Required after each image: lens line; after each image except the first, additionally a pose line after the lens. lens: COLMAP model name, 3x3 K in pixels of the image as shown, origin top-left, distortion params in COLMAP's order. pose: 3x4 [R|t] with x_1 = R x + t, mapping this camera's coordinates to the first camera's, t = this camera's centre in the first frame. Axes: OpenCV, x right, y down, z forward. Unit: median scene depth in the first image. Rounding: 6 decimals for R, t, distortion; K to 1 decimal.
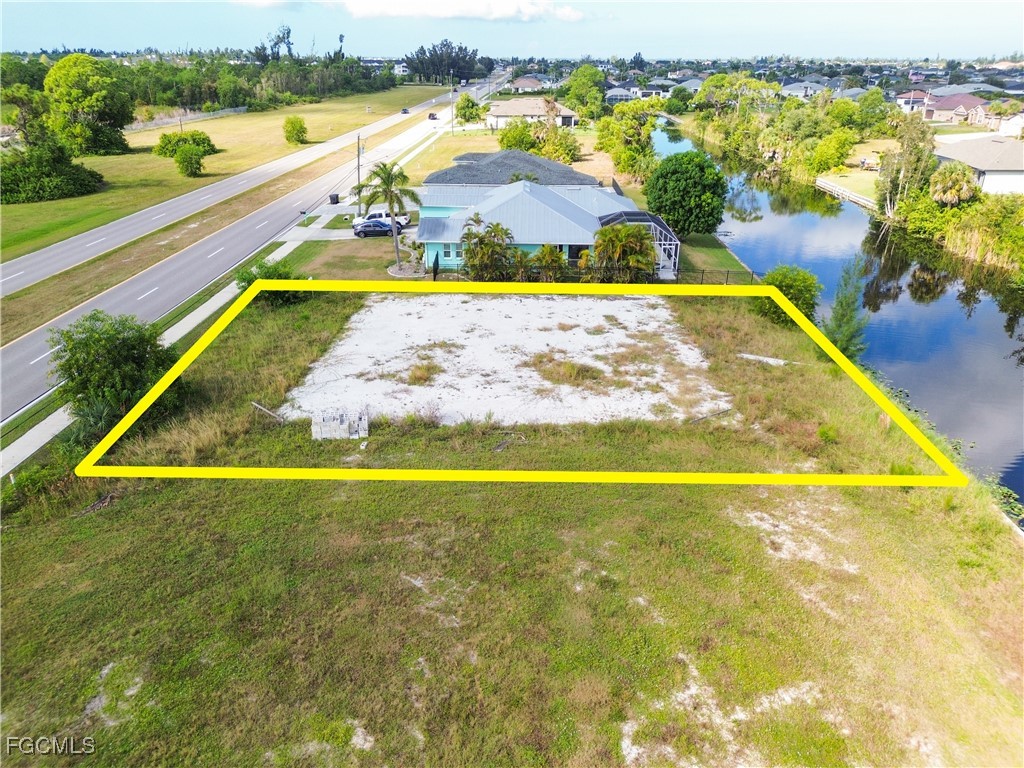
lens RADIAL K [[724.2, 0, 514.3], [0, 724.2, 381.7], [0, 0, 1]] dist [0.080862, -0.087763]
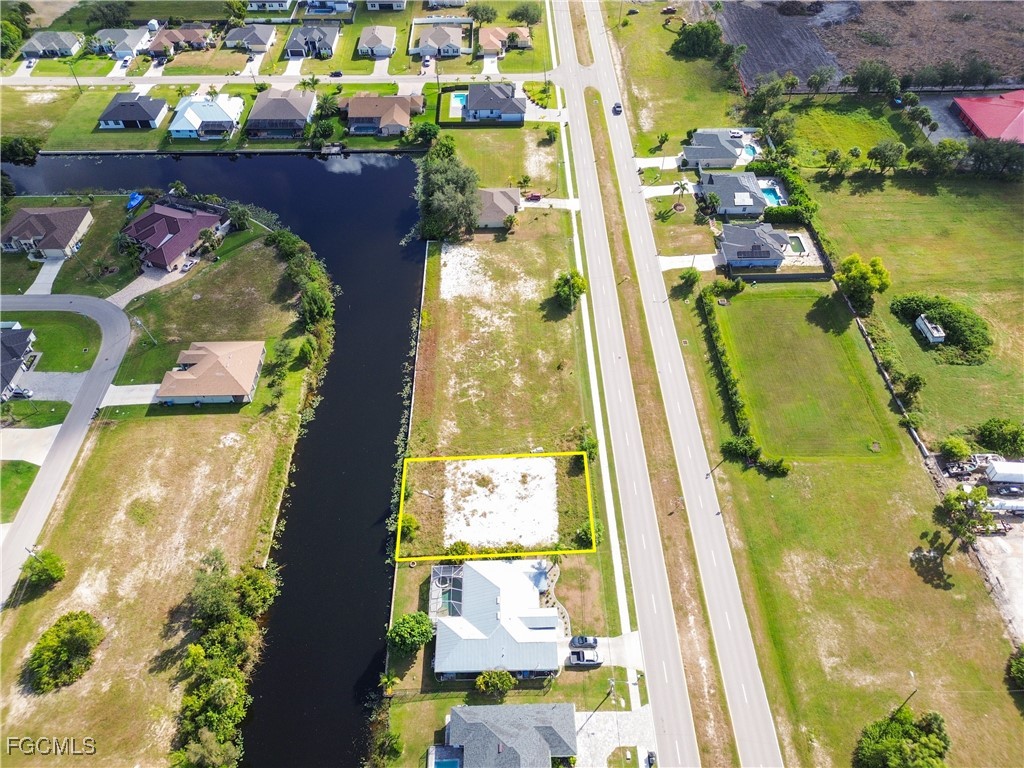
lens RADIAL K [[724.2, 0, 514.3], [0, 724.2, 381.7], [0, 0, 1]] dist [0.080862, -0.087763]
pose [[-0.998850, 0.032035, -0.035679, 0.040342], [-0.023877, 0.312975, 0.949461, -3.509665], [0.041583, 0.949221, -0.311850, 1.605102]]
